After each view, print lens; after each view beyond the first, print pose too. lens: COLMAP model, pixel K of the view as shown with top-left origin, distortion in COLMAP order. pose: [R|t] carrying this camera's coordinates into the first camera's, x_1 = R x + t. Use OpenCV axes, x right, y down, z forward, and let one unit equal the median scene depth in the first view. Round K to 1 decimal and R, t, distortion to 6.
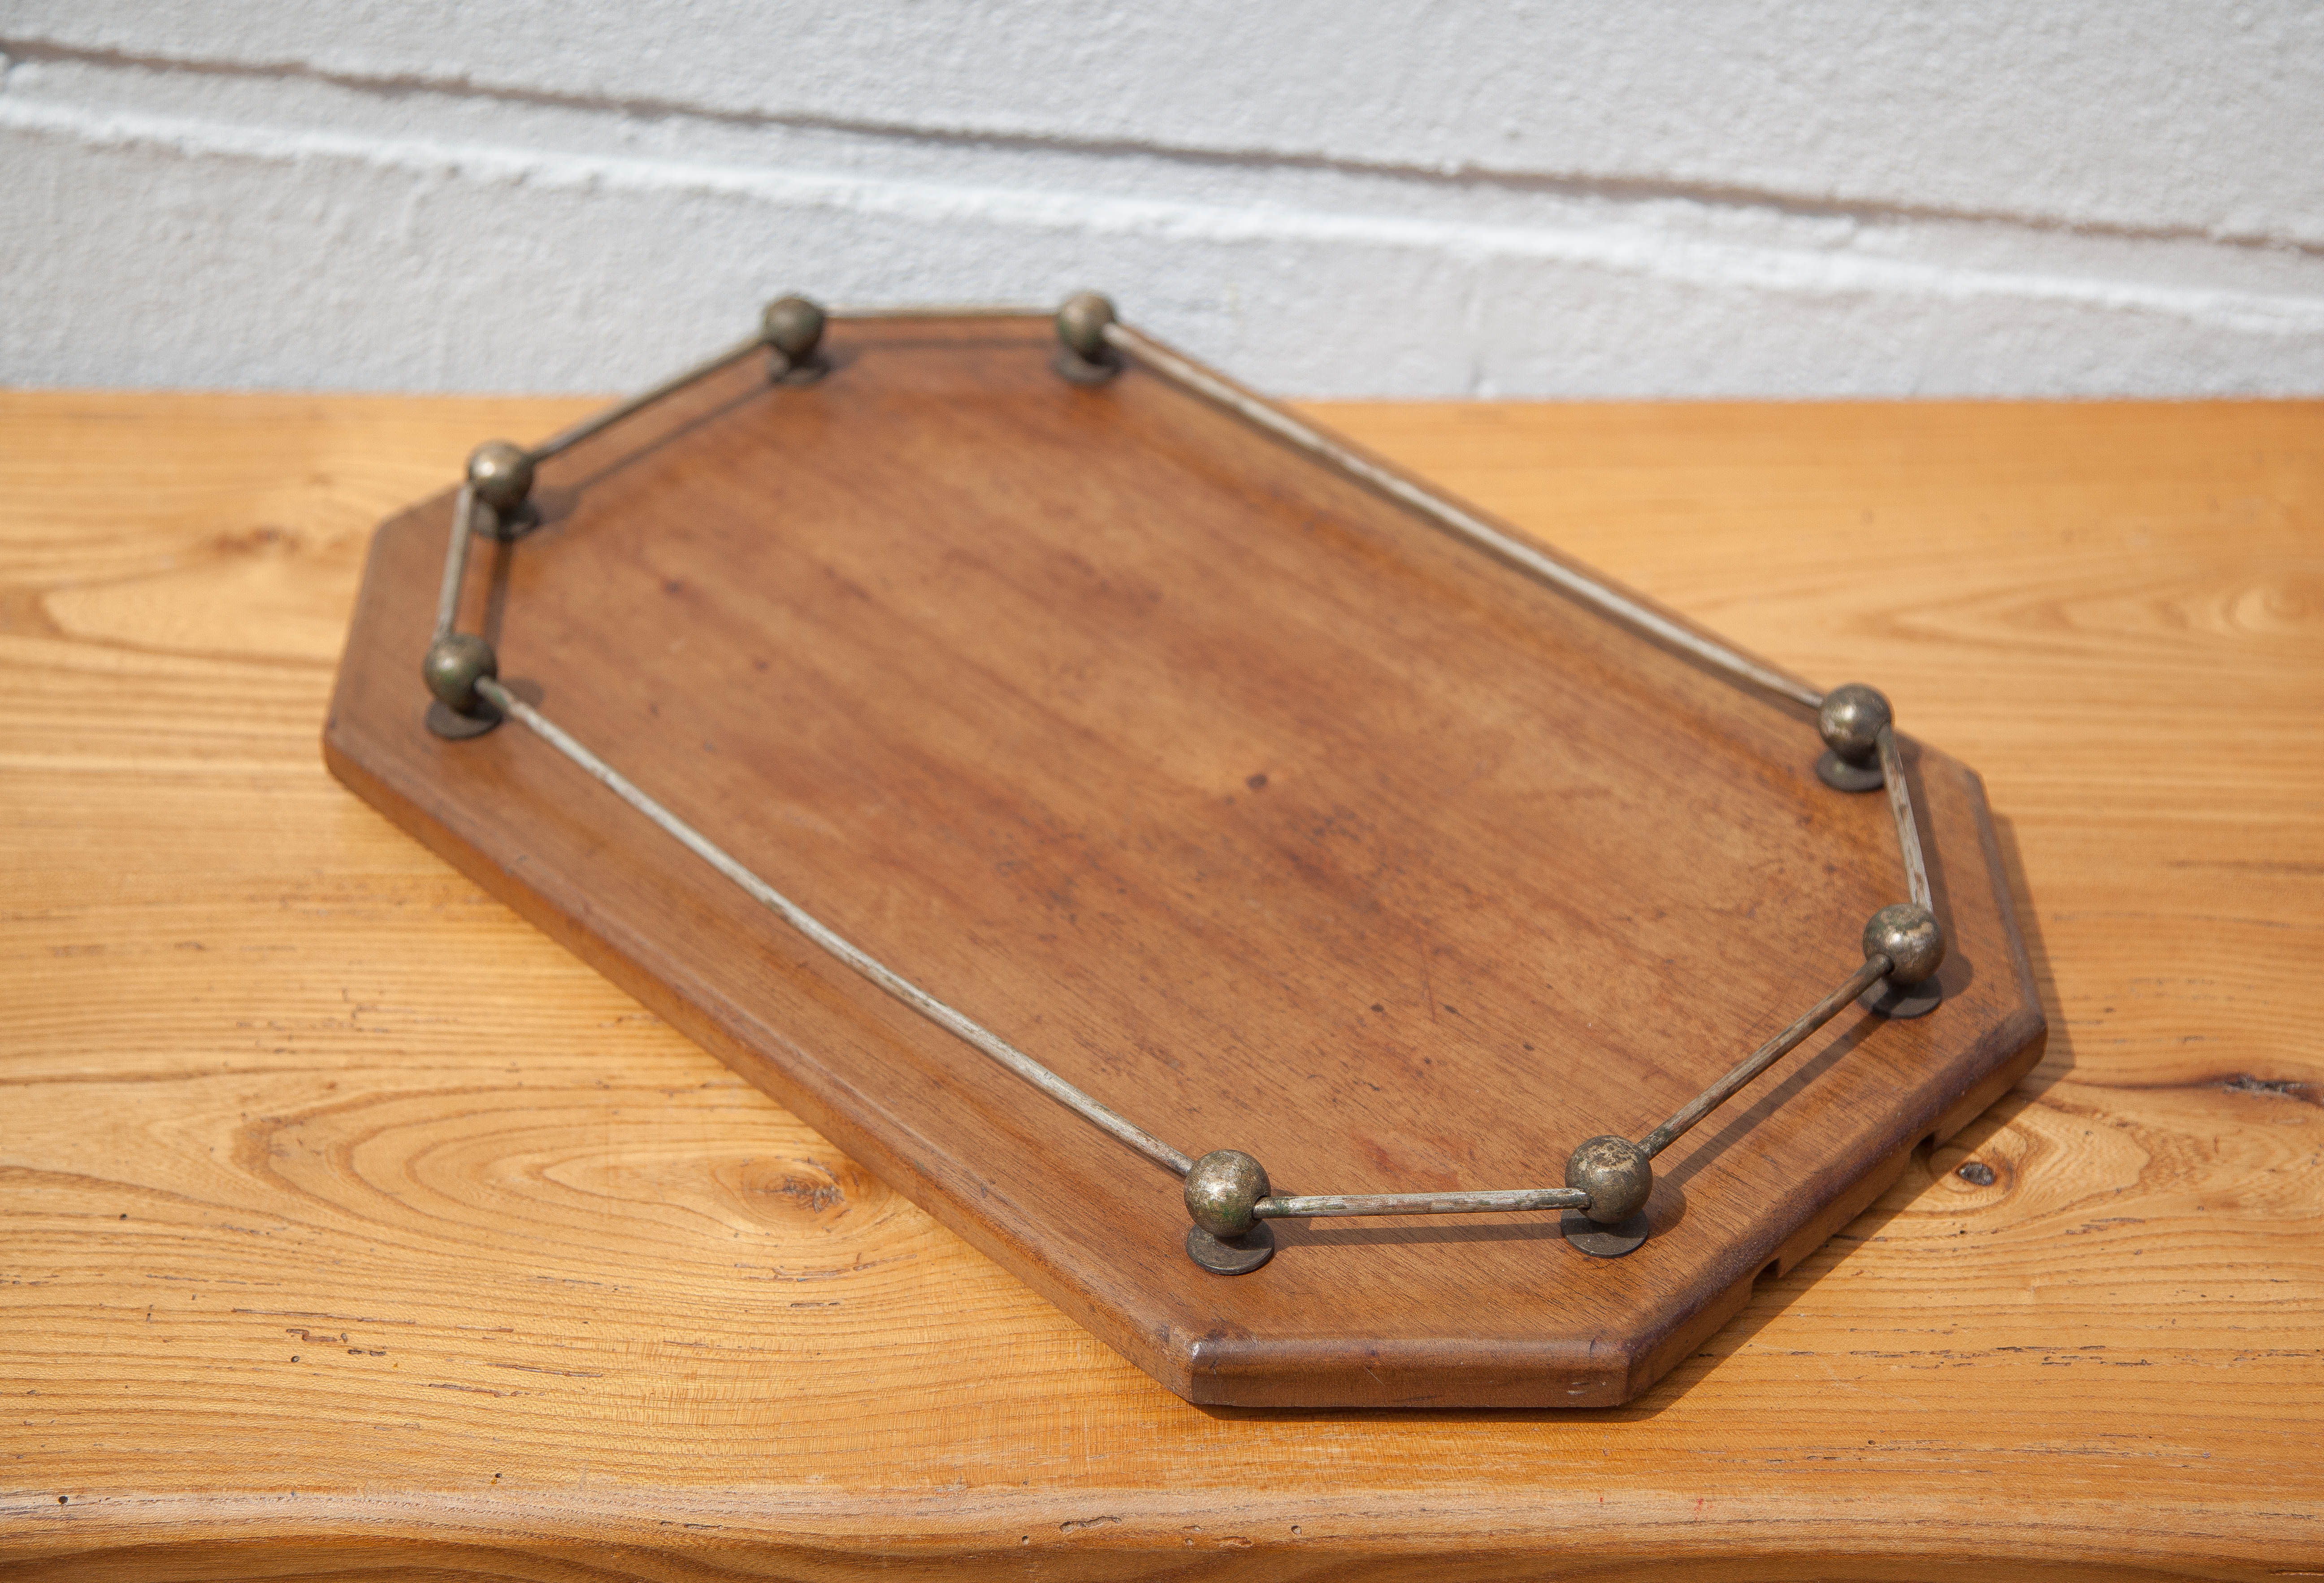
lens RADIAL K [[4105.1, 0, 1237.9], [0, 4105.1, 768.5], [0, 0, 1]] dist [0.196726, -0.056152]
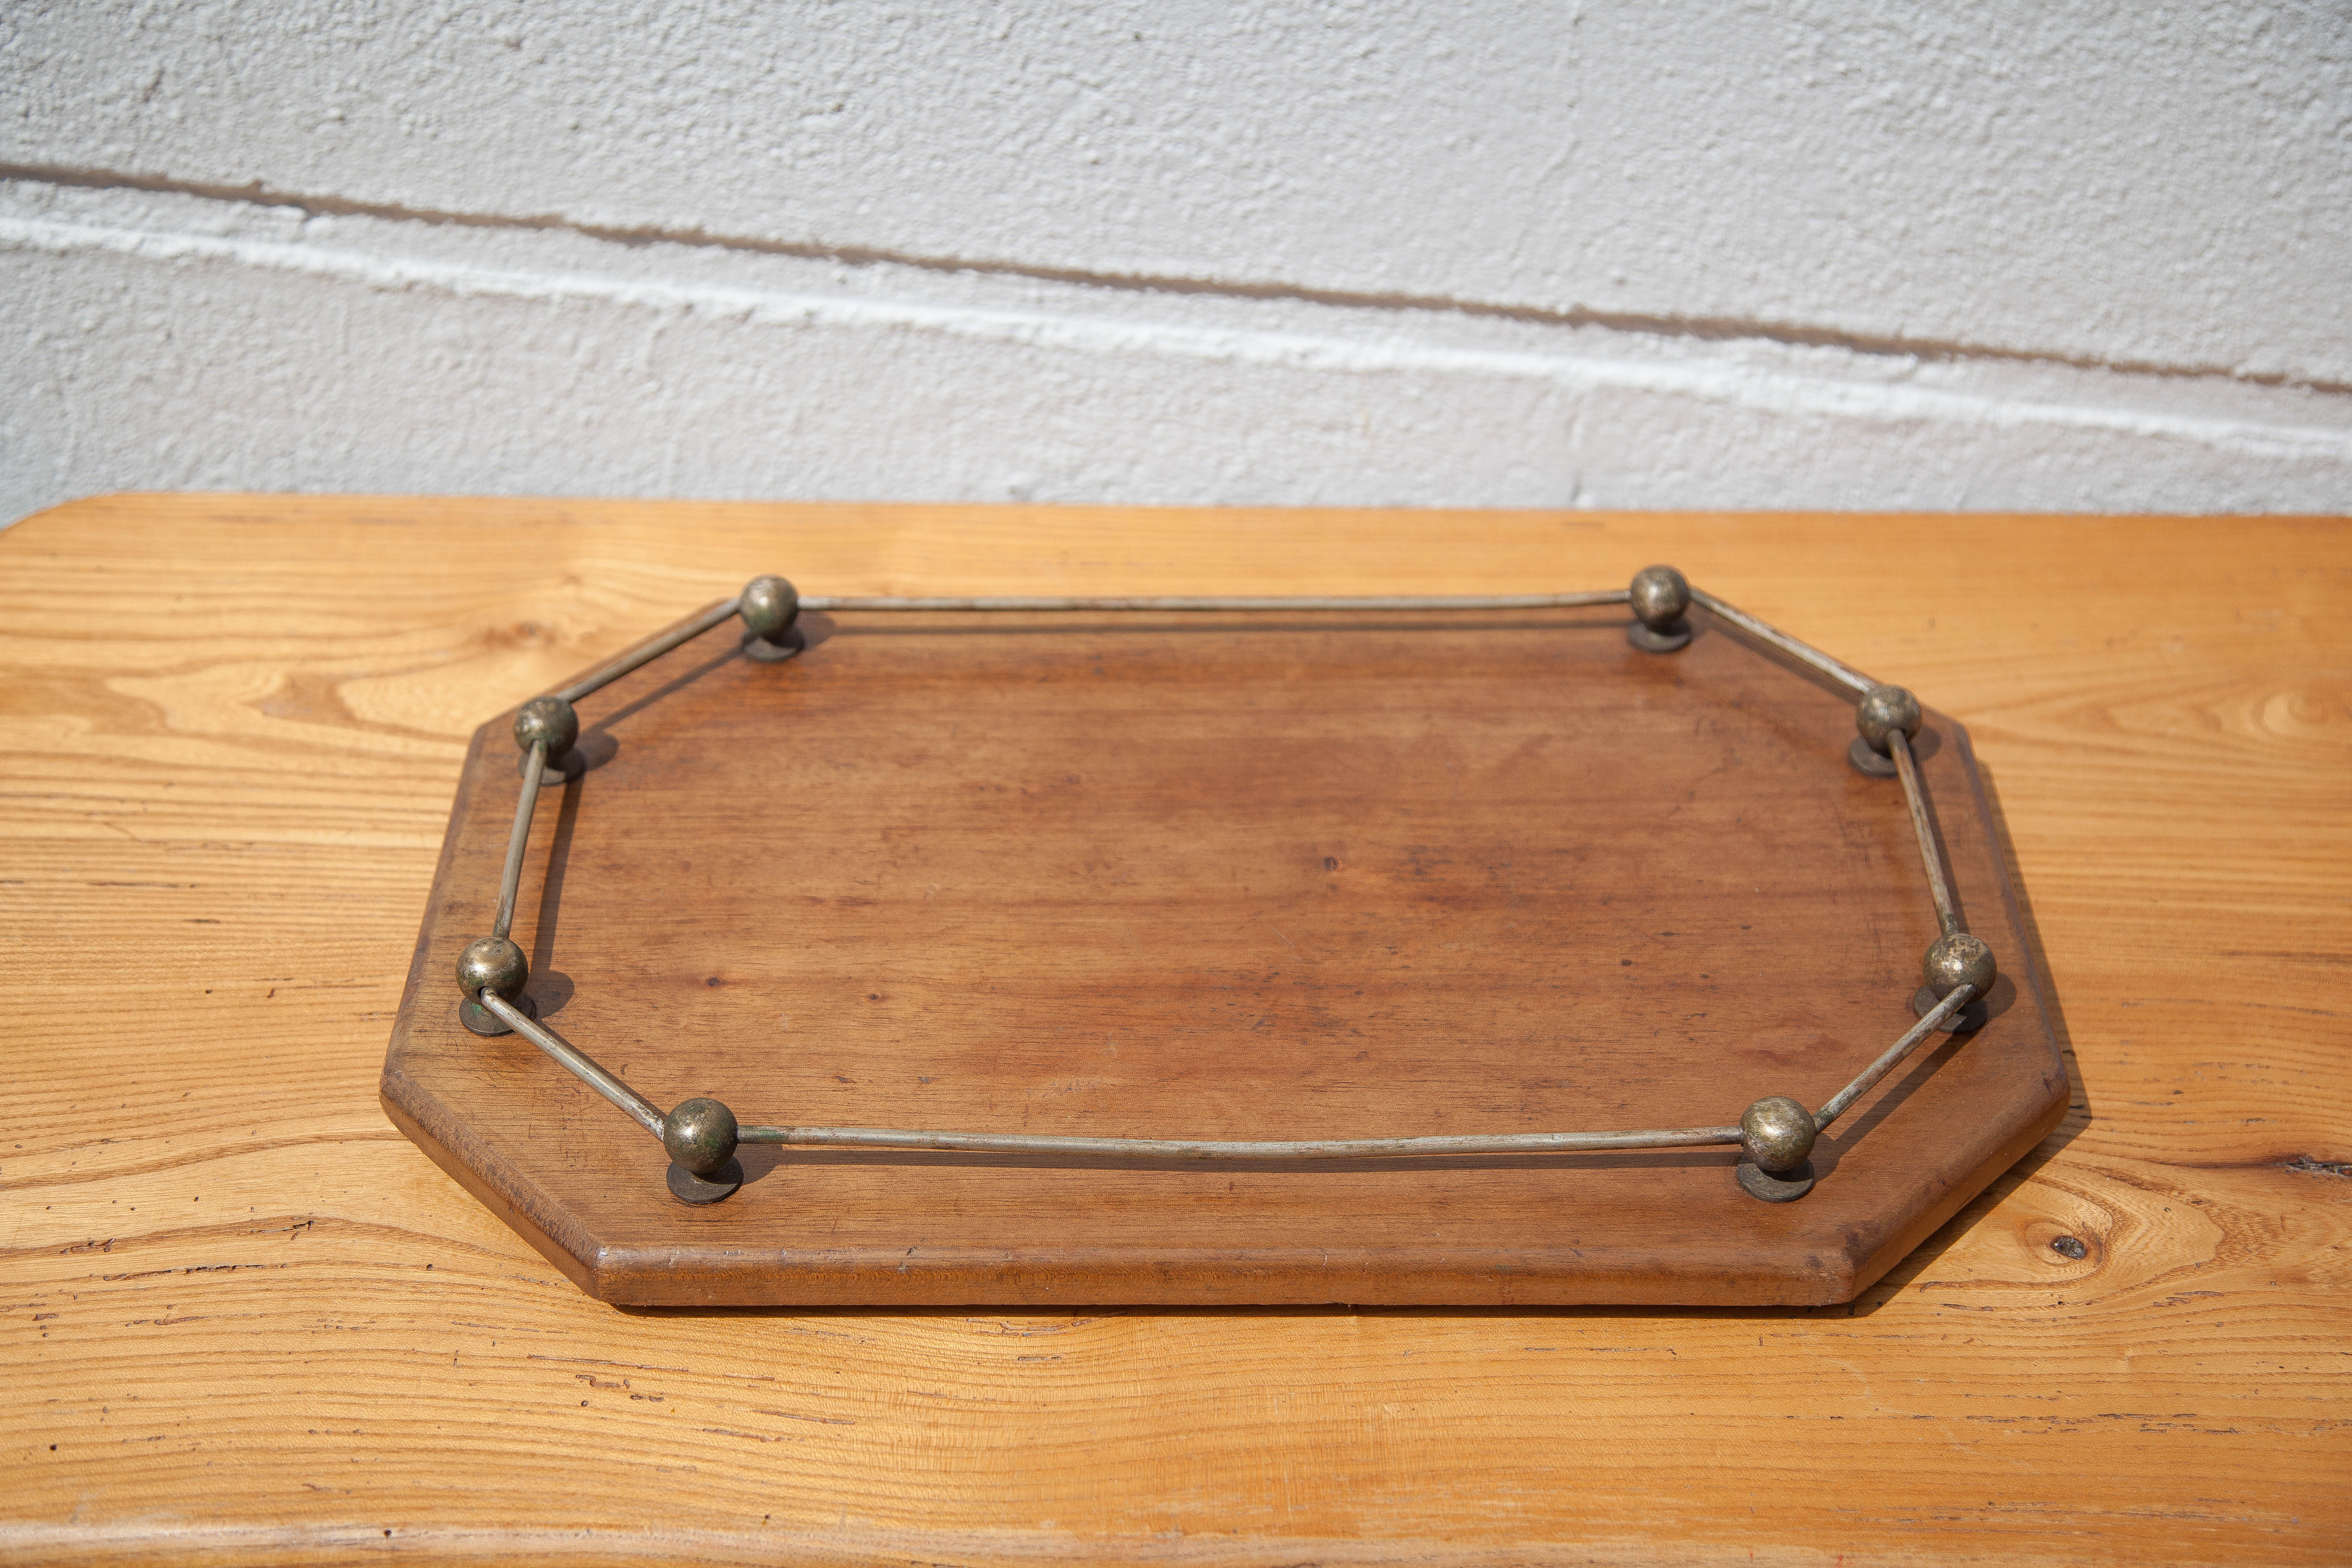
lens RADIAL K [[3381.5, 0, 1176.0], [0, 3381.5, 784.0], [0, 0, 1]] dist [0.143456, -0.056674]
pose [[0.999927, 0.008690, -0.008351, -0.055881], [-0.008417, 0.999448, 0.032138, -0.054402], [0.008626, -0.032065, 0.999449, 0.074371]]
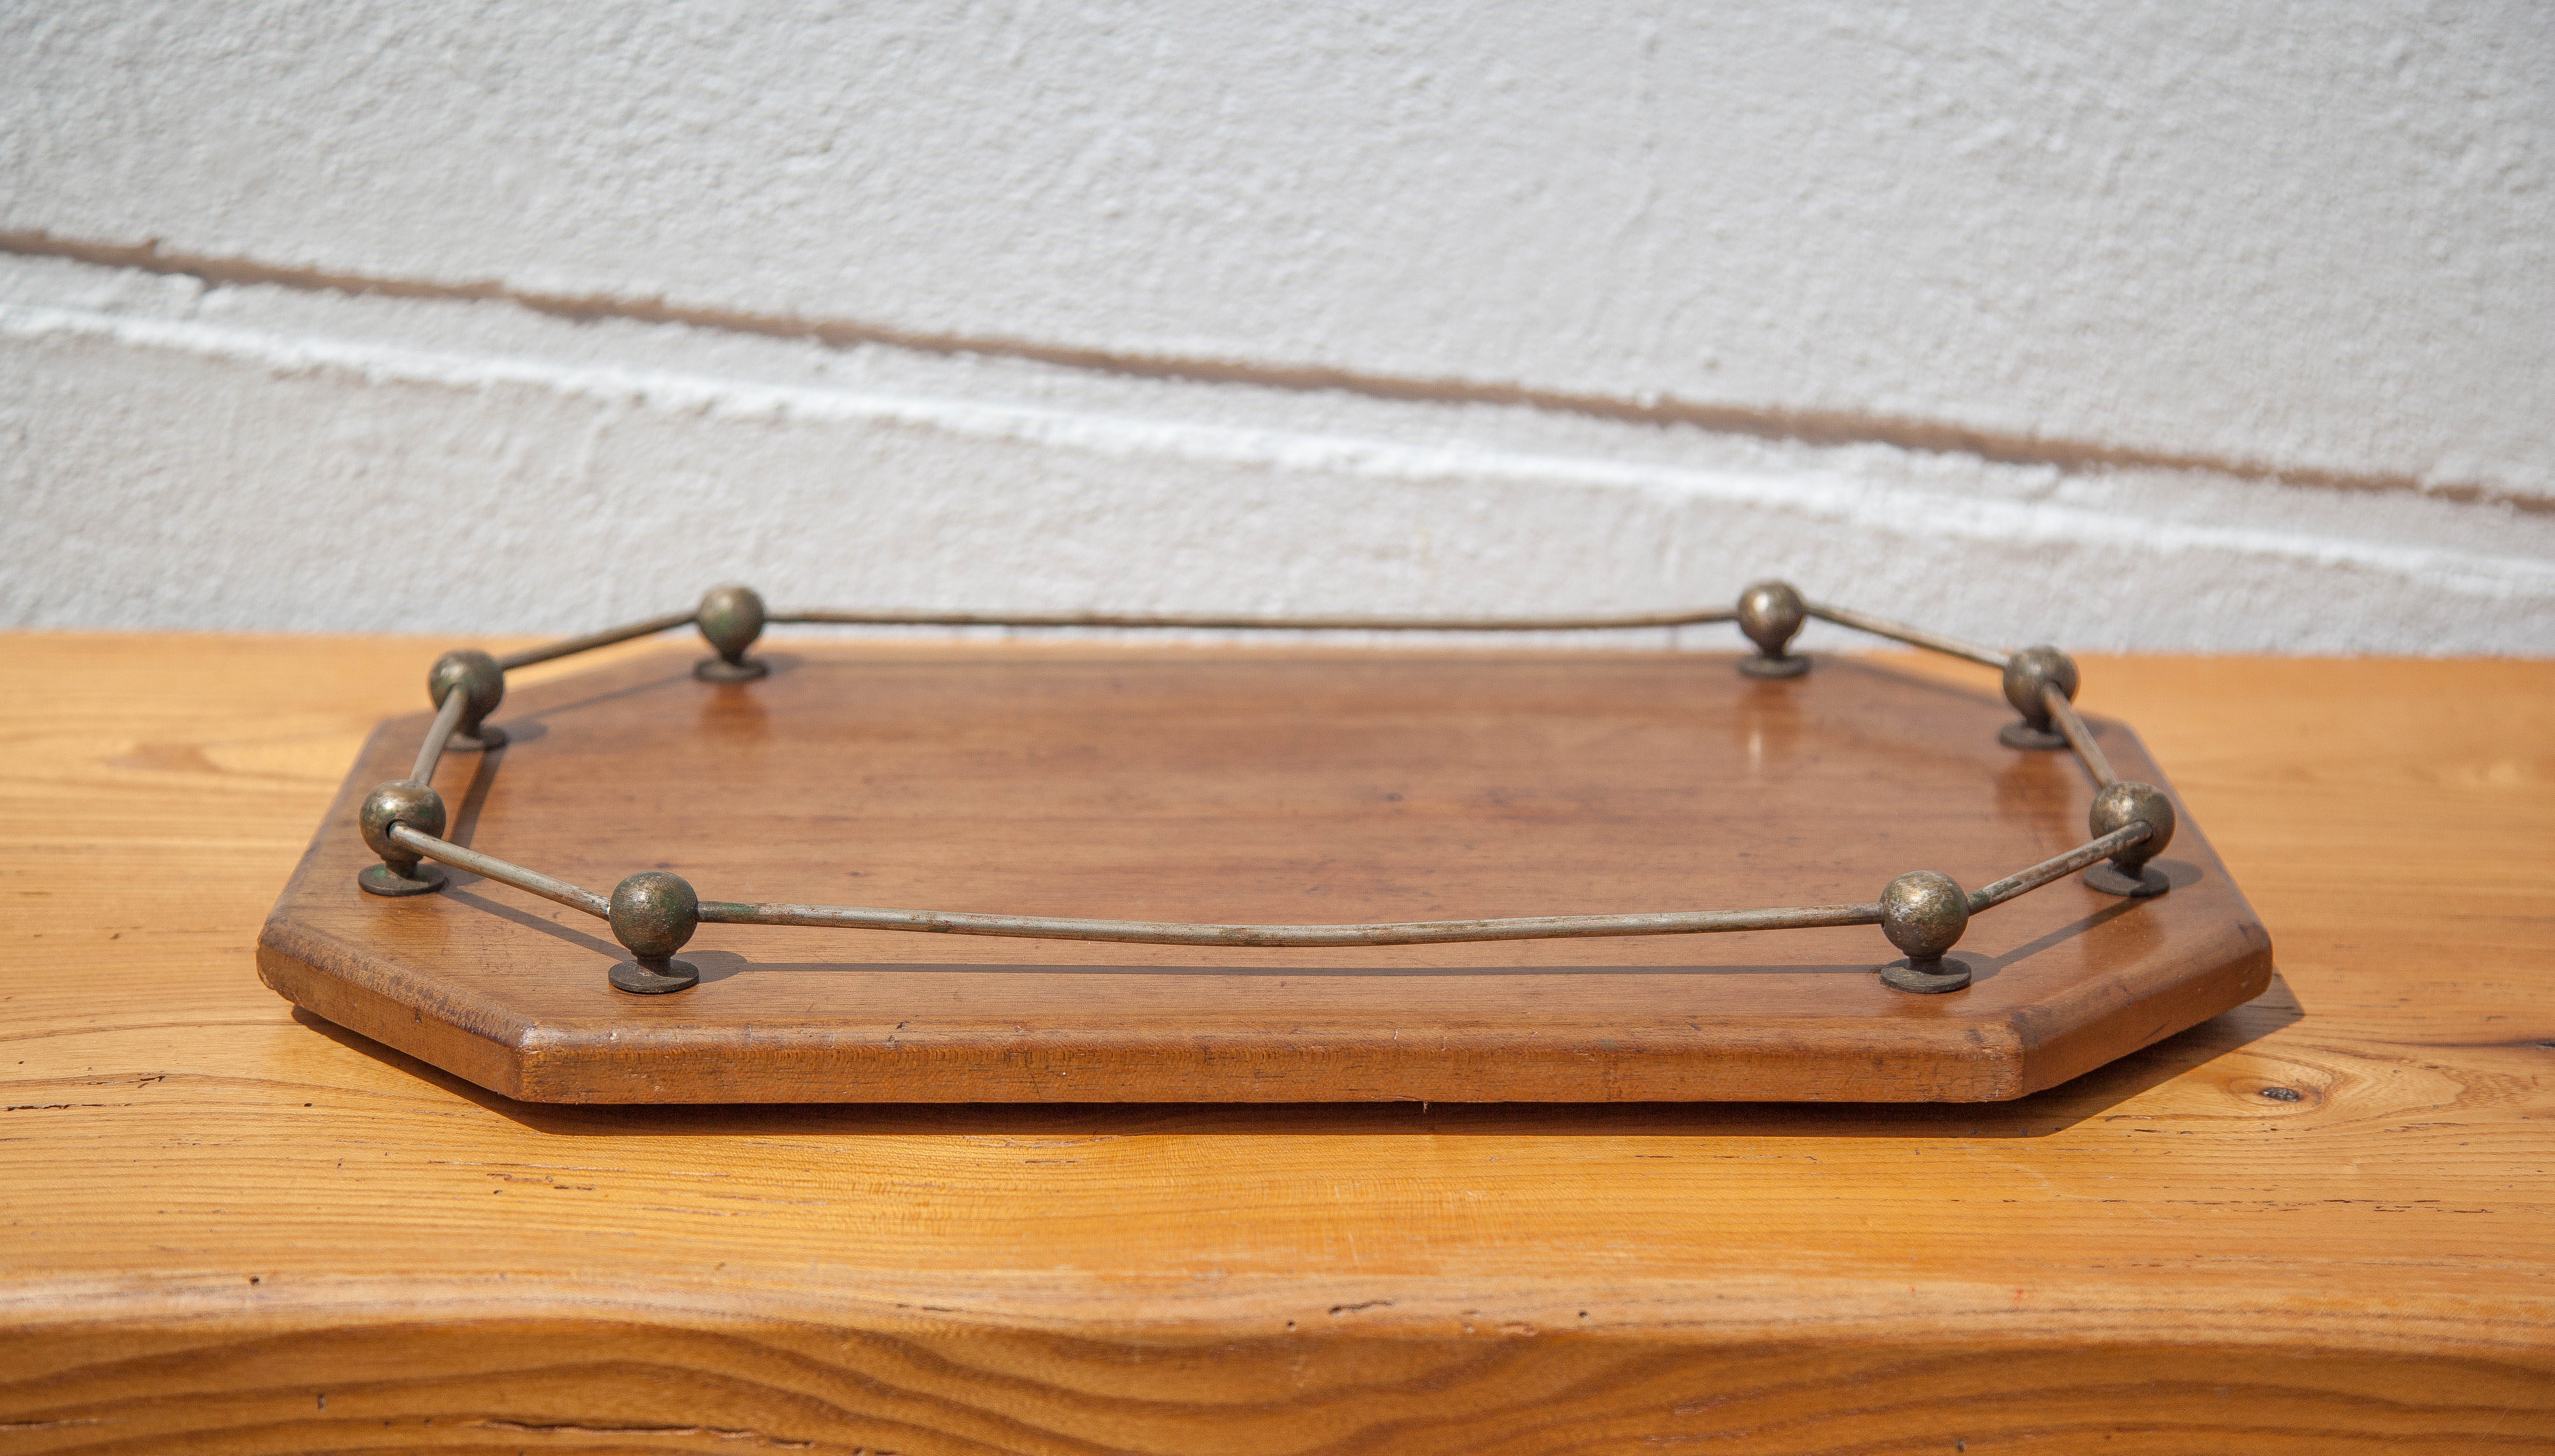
lens RADIAL K [[4640.9, 0, 1288.5], [0, 4640.9, 696.1], [0, 0, 1]] dist [0.223605, -0.020344]
pose [[0.999798, 0.010561, 0.017114, -0.064693], [-0.003931, 0.937216, -0.348728, 0.379429], [-0.019722, 0.348590, 0.937068, -0.023440]]
